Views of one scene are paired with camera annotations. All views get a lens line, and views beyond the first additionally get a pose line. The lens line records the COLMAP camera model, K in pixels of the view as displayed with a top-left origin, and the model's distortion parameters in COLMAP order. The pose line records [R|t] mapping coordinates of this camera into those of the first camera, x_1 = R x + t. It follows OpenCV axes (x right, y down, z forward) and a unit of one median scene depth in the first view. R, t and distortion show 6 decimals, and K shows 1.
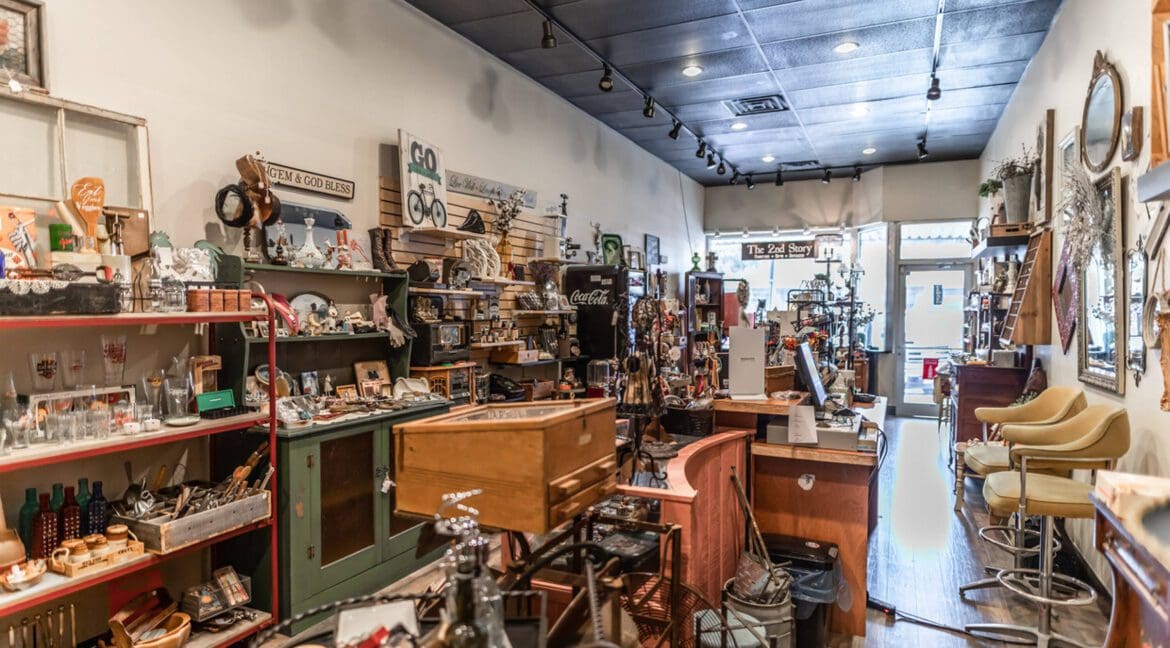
lens RADIAL K [[668.4, 0, 581.1], [0, 668.4, 314.9], [0, 0, 1]] dist [0.033544, 0.000890]
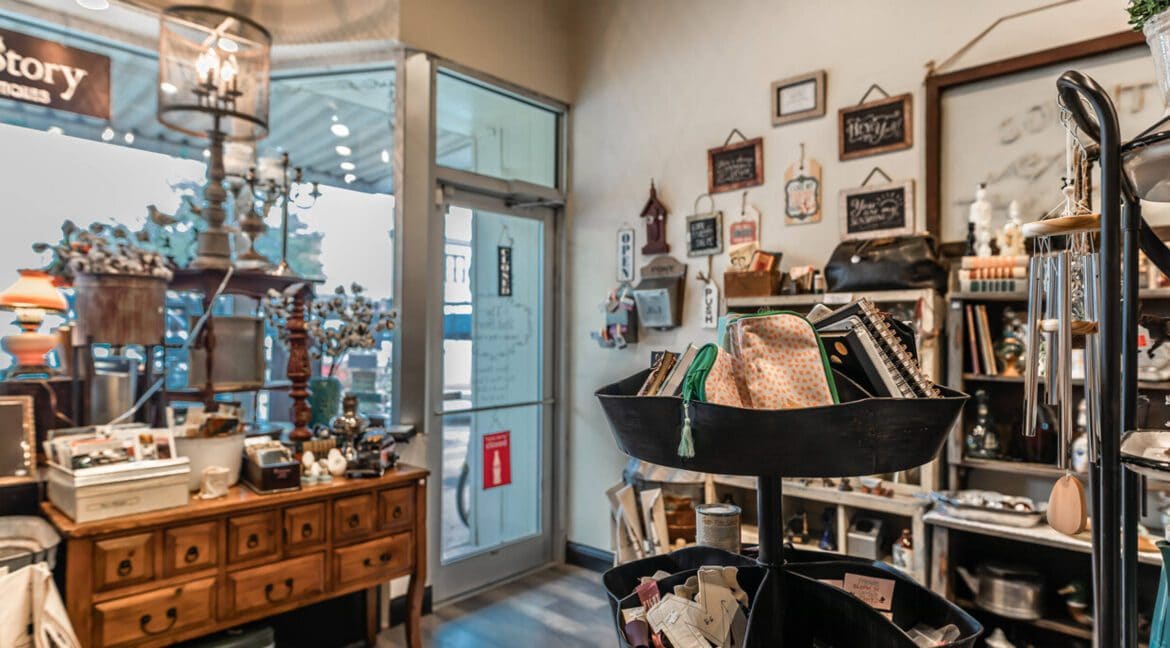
lens RADIAL K [[668.4, 0, 581.1], [0, 668.4, 314.9], [0, 0, 1]] dist [0.033544, 0.000890]
pose [[0.303284, 0.020484, 0.952680, 0.157577], [-0.000454, 0.999772, -0.021352, 0.004271], [-0.952900, 0.006043, 0.303224, 0.813343]]
